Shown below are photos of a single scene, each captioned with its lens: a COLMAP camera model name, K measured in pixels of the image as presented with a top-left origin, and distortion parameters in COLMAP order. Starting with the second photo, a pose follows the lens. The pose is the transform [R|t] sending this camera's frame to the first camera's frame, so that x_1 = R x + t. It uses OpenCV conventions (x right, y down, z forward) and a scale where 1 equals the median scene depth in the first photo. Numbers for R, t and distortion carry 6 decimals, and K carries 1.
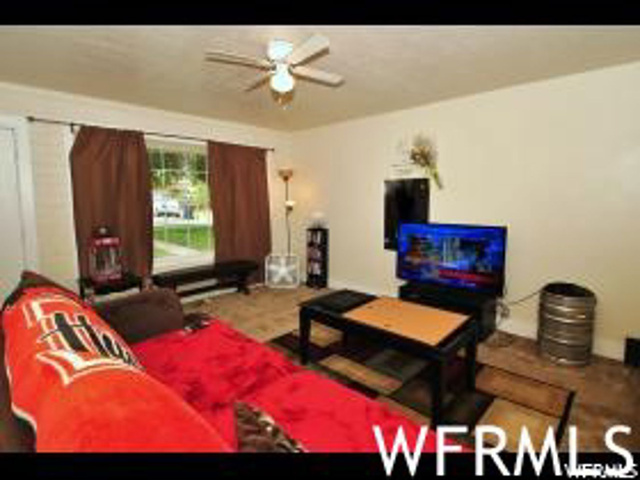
lens RADIAL K [[324.2, 0, 320.0], [0, 324.2, 240.0], [0, 0, 1]] dist [-0.000718, -0.000325]
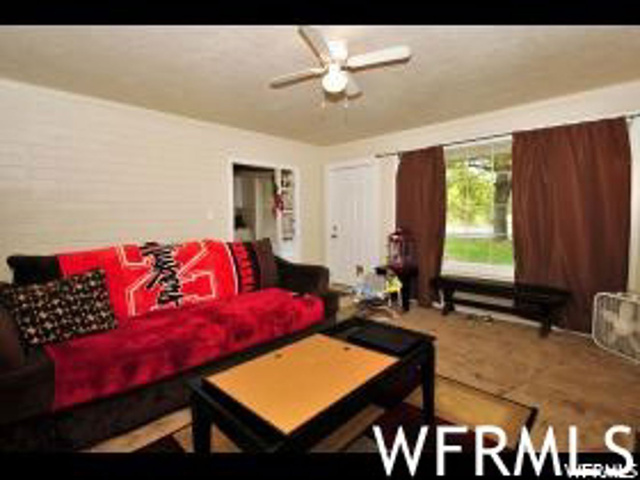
lens RADIAL K [[306.1, 0, 320.0], [0, 306.1, 240.0], [0, 0, 1]] dist [-0.001131, -0.000136]
pose [[-0.007382, 0.095704, -0.995382, 0.540855], [-0.115378, 0.988680, 0.095915, -0.062087], [0.993294, 0.115554, 0.003744, 0.620106]]
